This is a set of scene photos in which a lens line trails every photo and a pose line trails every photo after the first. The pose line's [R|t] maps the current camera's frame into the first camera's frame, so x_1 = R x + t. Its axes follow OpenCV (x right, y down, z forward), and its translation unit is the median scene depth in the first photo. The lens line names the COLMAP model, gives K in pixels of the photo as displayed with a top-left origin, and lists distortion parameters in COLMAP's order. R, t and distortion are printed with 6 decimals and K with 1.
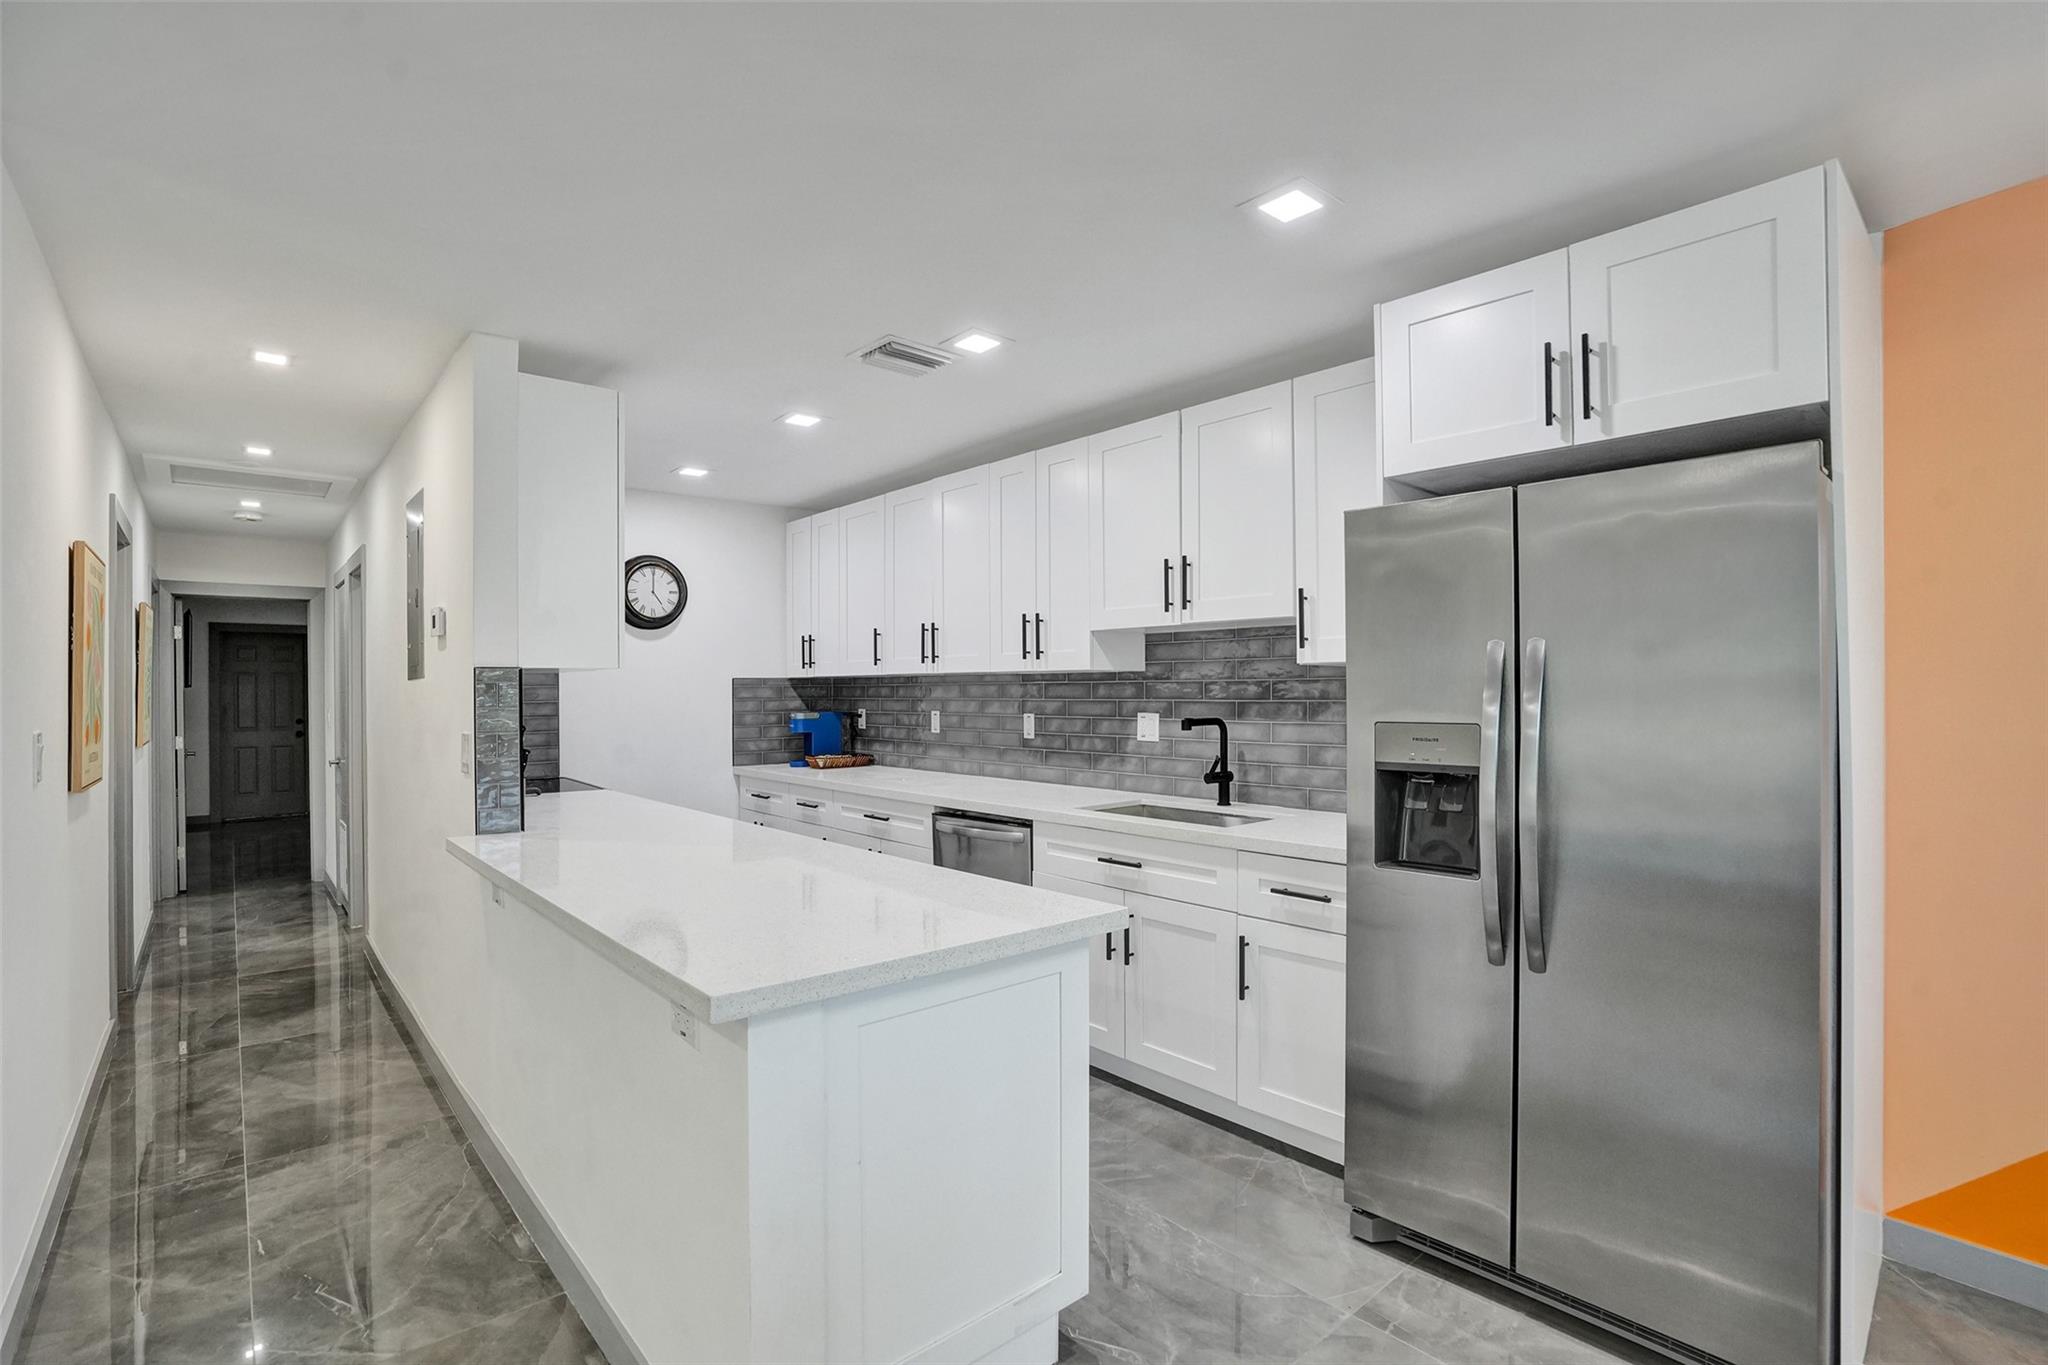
lens RADIAL K [[964.5, 0, 1024.3], [0, 964.5, 692.1], [0, 0, 1]] dist [-0.061876, 0.023709]
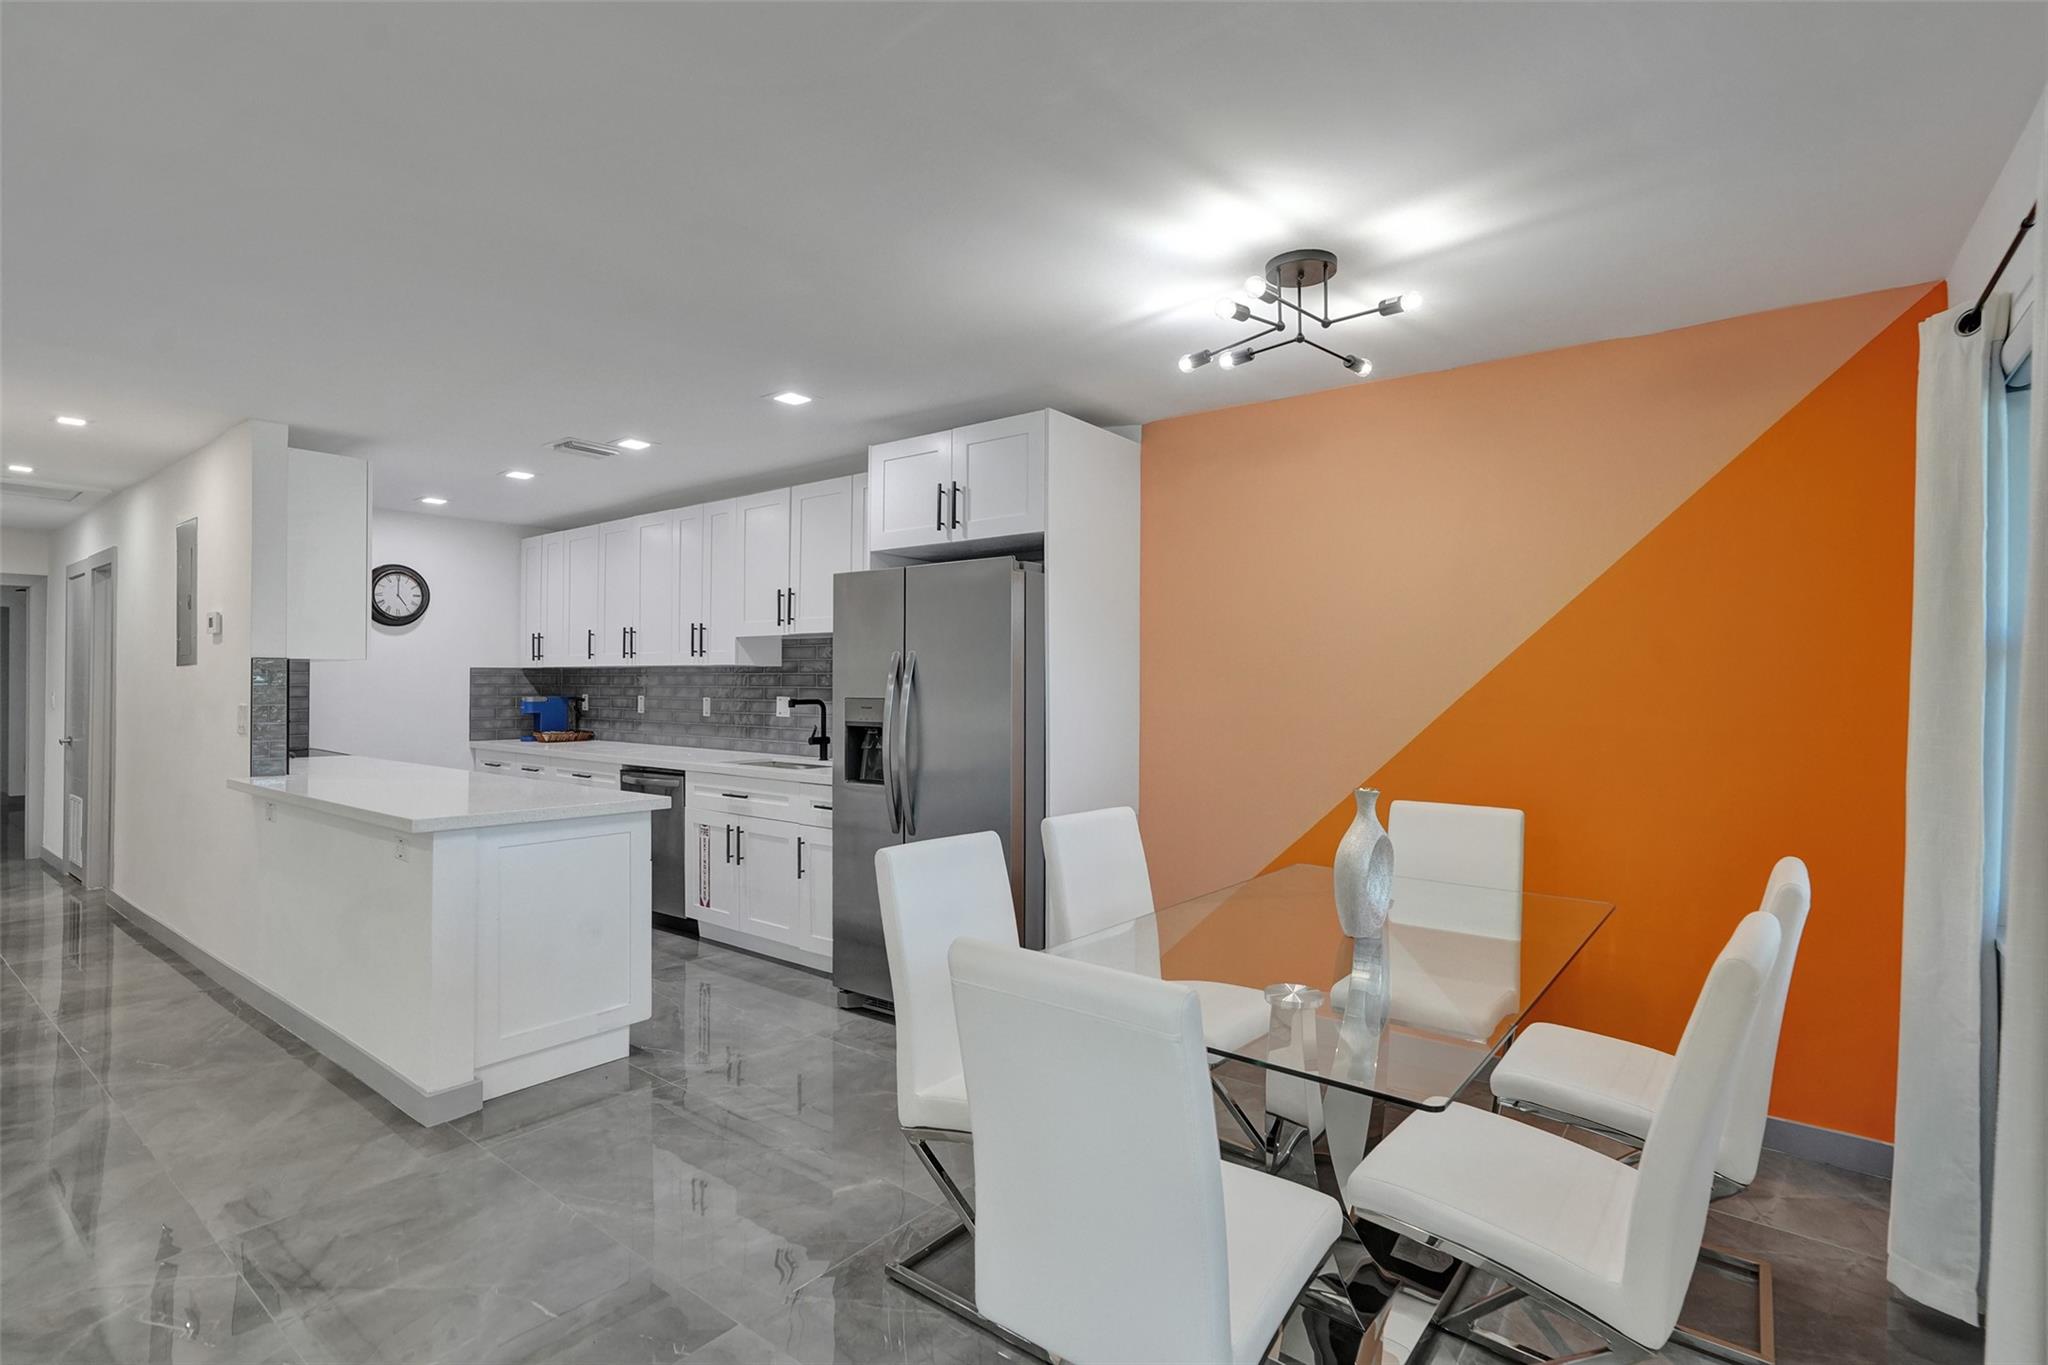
lens RADIAL K [[964.5, 0, 1039.5], [0, 964.5, 679.5], [0, 0, 1]] dist [-0.061876, 0.023709]
pose [[0.976572, 0.010302, 0.214943, 0.181781], [-0.008880, 0.999932, -0.007581, 0.004013], [-0.215006, 0.005495, 0.976597, -0.411454]]
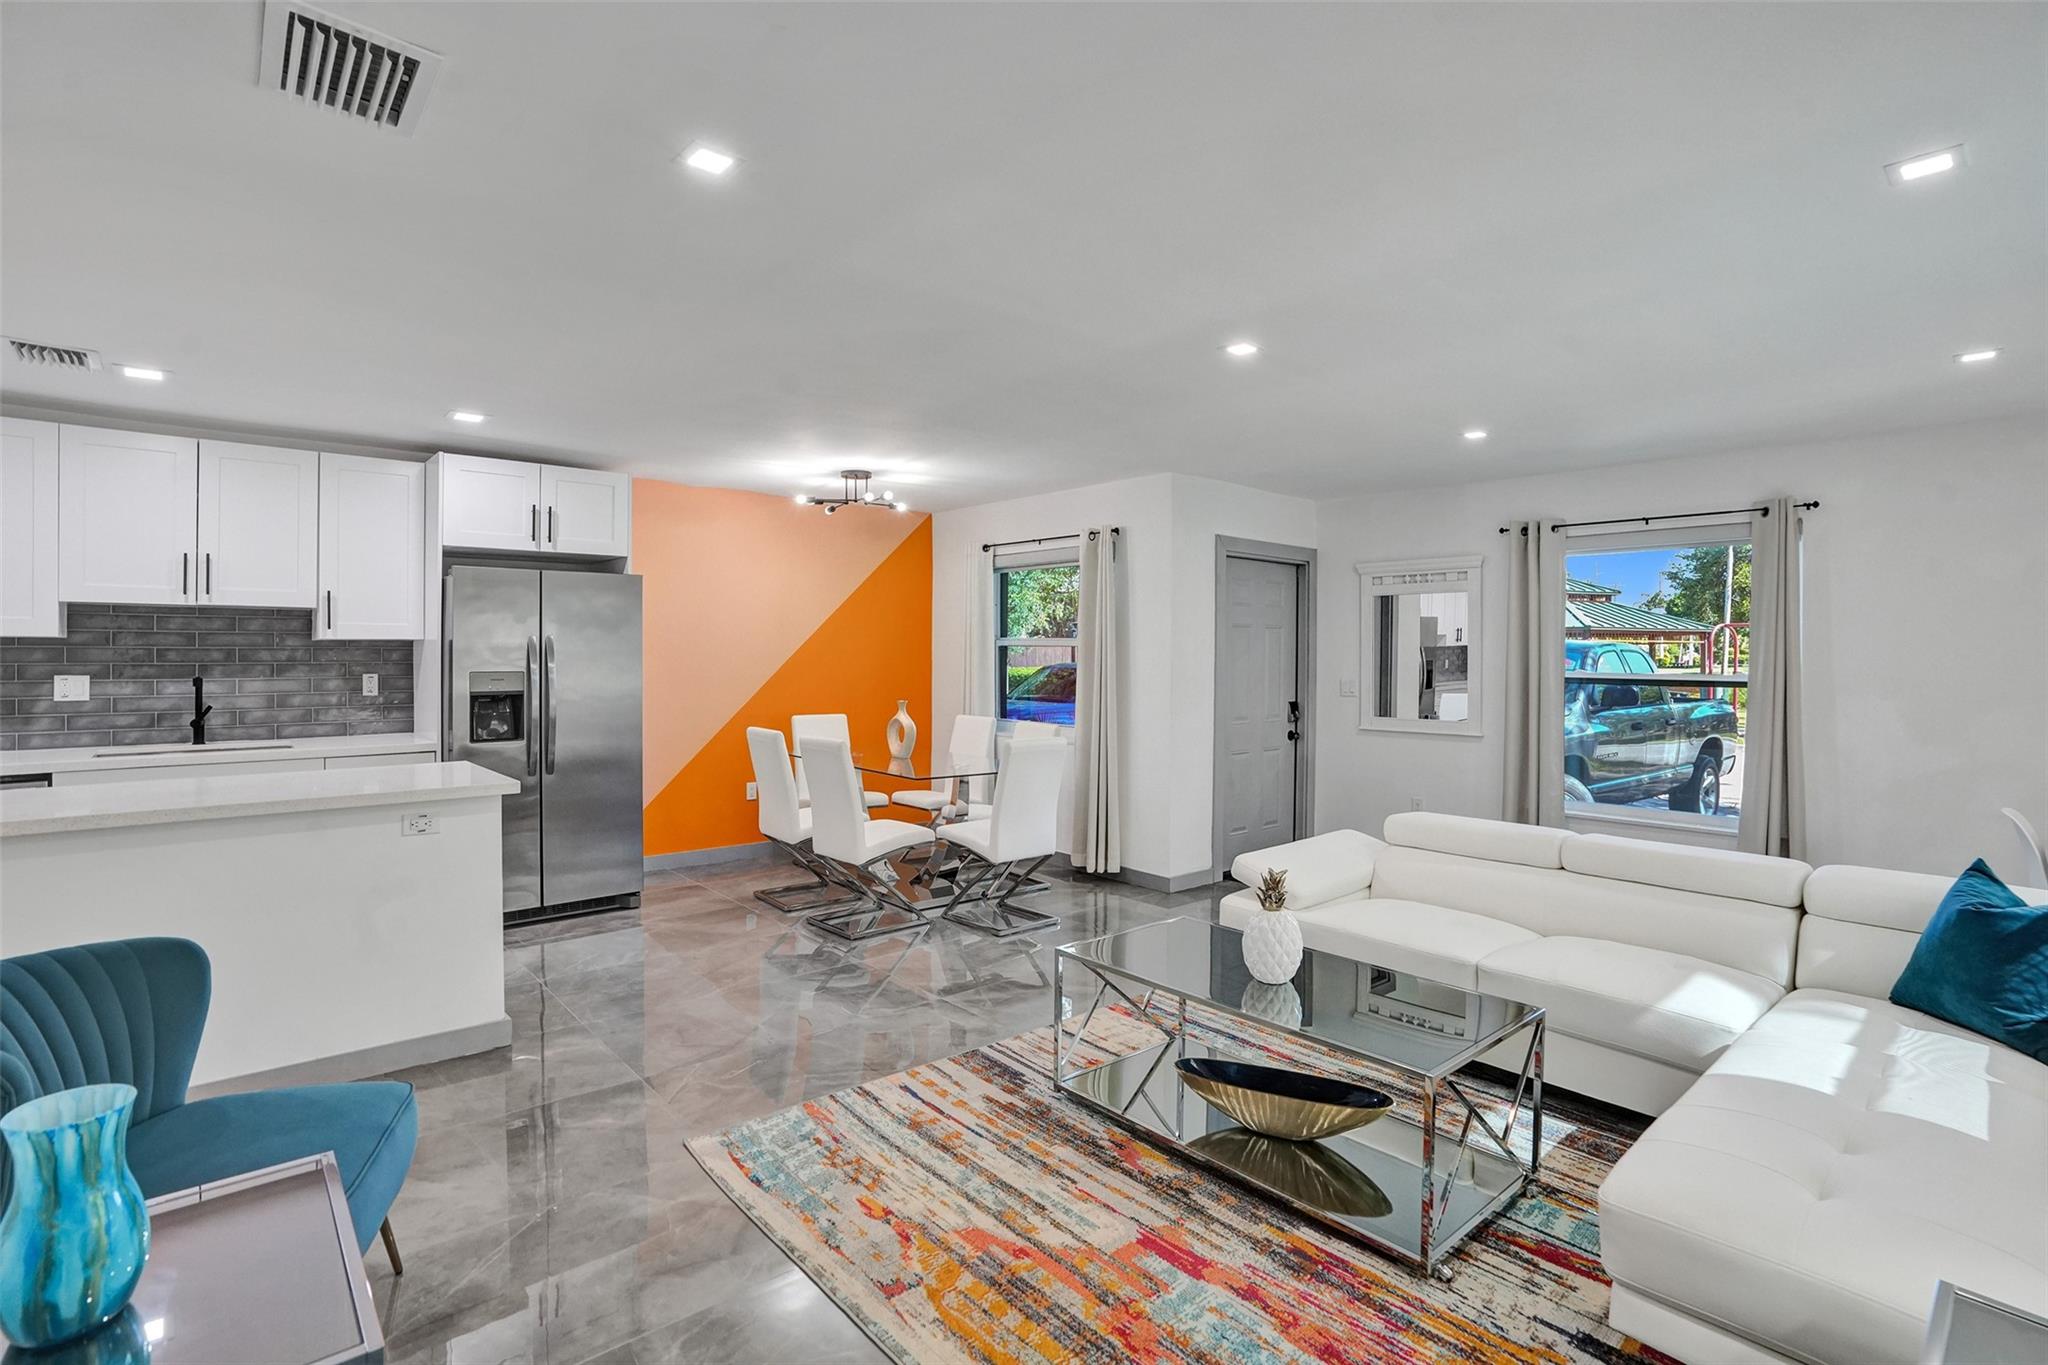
lens RADIAL K [[964.5, 0, 1028.0], [0, 964.5, 655.8], [0, 0, 1]] dist [-0.061876, 0.023709]
pose [[-0.008630, -0.002030, 0.999961, -0.903387], [-0.004648, 0.999987, 0.001990, -0.007936], [-0.999952, -0.004631, -0.008639, -0.091570]]
